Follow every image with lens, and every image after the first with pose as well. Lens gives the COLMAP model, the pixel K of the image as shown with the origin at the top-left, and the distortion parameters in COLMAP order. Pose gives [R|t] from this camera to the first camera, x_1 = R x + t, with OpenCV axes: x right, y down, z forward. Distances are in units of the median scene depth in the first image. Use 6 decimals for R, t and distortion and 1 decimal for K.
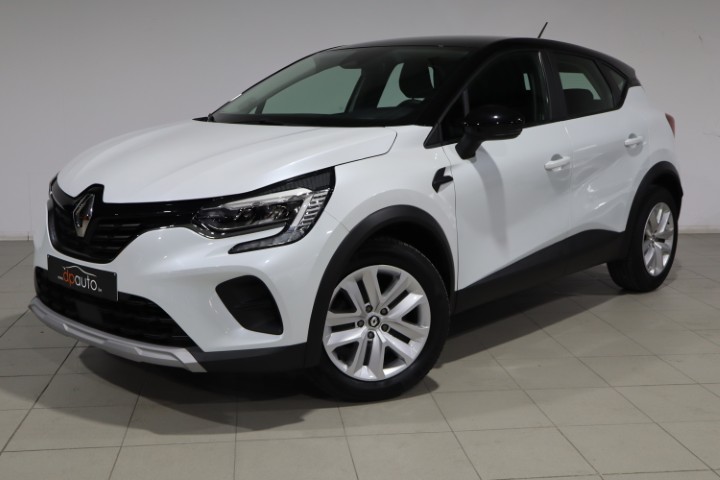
lens RADIAL K [[865.8, 0, 360.0], [0, 865.8, 240.0], [0, 0, 1]] dist [0.001547, 0.010919]
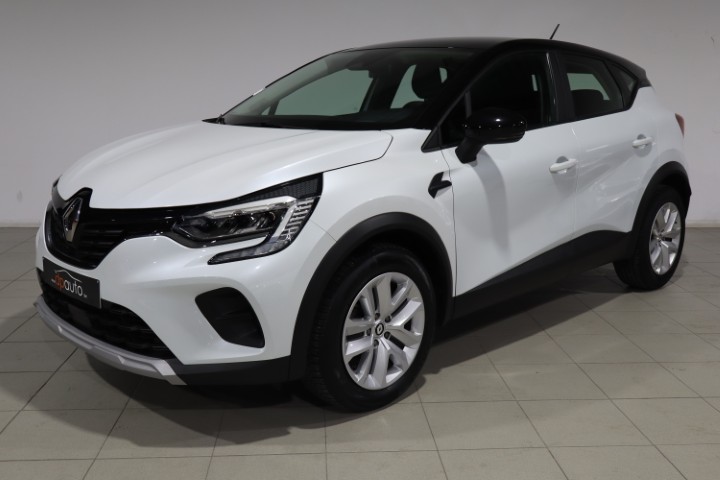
lens RADIAL K [[740.7, 0, 360.0], [0, 740.7, 240.0], [0, 0, 1]] dist [-0.003616, -0.009475]
pose [[0.997870, 0.013520, -0.063814, 0.058191], [-0.011340, 0.999344, 0.034402, -0.034161], [0.064237, -0.033605, 0.997369, 0.151784]]
